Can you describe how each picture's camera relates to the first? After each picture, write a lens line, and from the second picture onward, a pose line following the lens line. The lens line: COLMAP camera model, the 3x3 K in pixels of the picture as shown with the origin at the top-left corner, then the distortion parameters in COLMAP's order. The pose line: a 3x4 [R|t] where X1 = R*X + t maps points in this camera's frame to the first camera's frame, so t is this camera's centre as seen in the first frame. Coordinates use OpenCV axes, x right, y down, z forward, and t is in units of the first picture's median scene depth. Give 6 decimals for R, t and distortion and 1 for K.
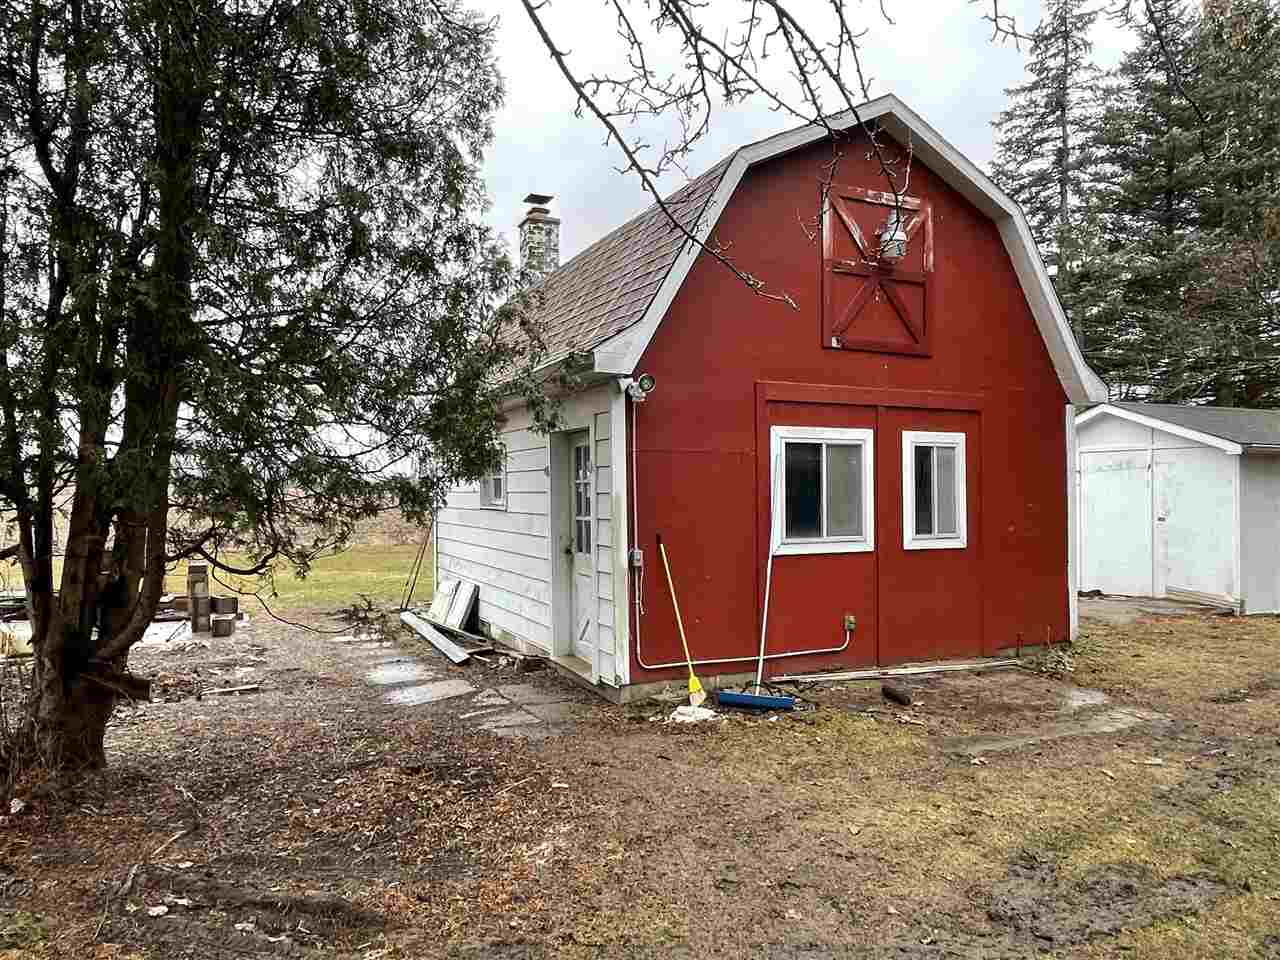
lens RADIAL K [[864.7, 0, 640.0], [0, 864.7, 480.0], [0, 0, 1]] dist [-0.001080, -0.000118]
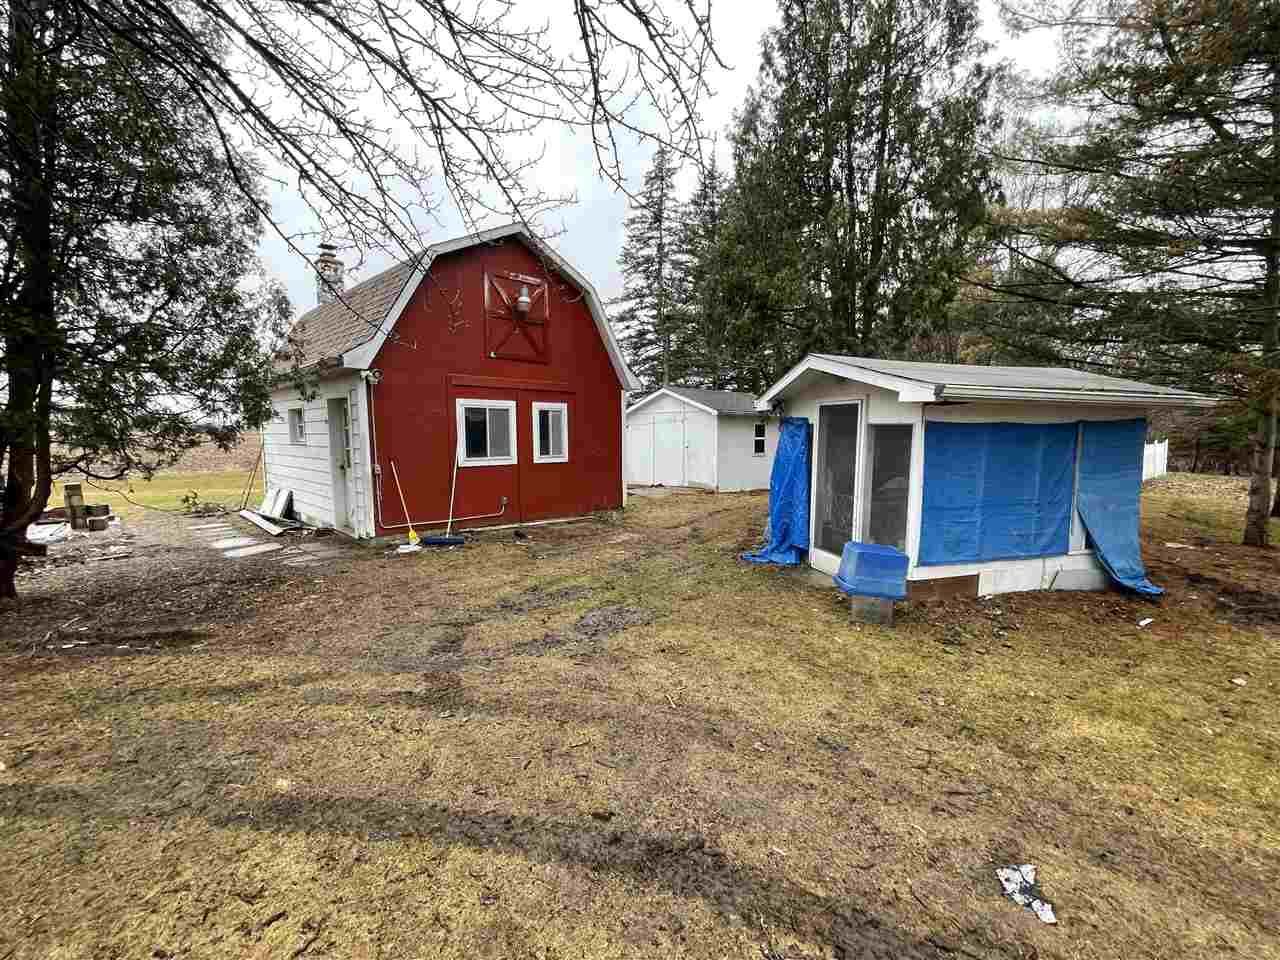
lens RADIAL K [[549.2, 0, 640.0], [0, 549.2, 480.0], [0, 0, 1]] dist [-0.001082, -0.000004]
pose [[0.944053, -0.028889, 0.328527, 0.125615], [-0.003235, 0.995297, 0.096817, -0.002791], [-0.329779, -0.092463, 0.939519, -0.261165]]
